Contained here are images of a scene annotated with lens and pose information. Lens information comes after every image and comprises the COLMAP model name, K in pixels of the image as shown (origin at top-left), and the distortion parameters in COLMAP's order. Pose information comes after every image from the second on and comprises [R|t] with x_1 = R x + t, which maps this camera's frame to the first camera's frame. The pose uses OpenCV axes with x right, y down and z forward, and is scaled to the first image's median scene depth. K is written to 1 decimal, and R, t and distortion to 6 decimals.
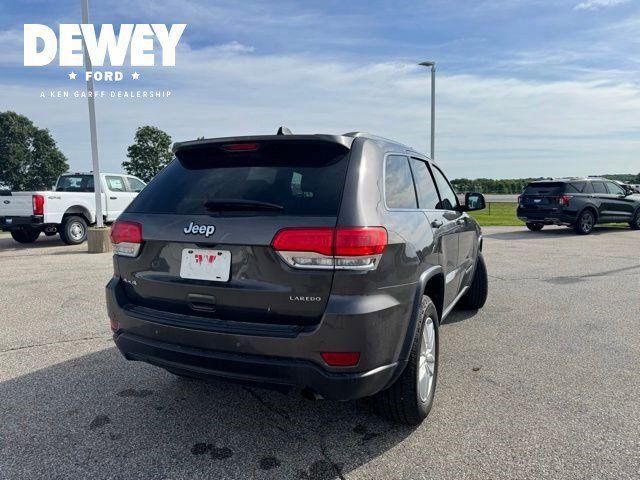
lens RADIAL K [[445.8, 0, 314.0], [0, 445.8, 236.1], [0, 0, 1]] dist [0.047858, -0.061828]
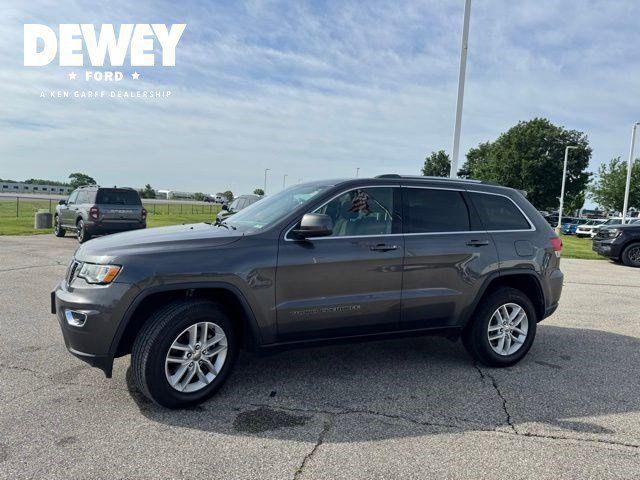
lens RADIAL K [[445.8, 0, 317.9], [0, 445.8, 238.9], [0, 0, 1]] dist [0.047858, -0.061828]
pose [[-0.738556, -0.070539, 0.670491, -1.065071], [0.024635, 0.991024, 0.131396, -0.323113], [-0.673741, 0.113561, -0.730189, 3.362028]]
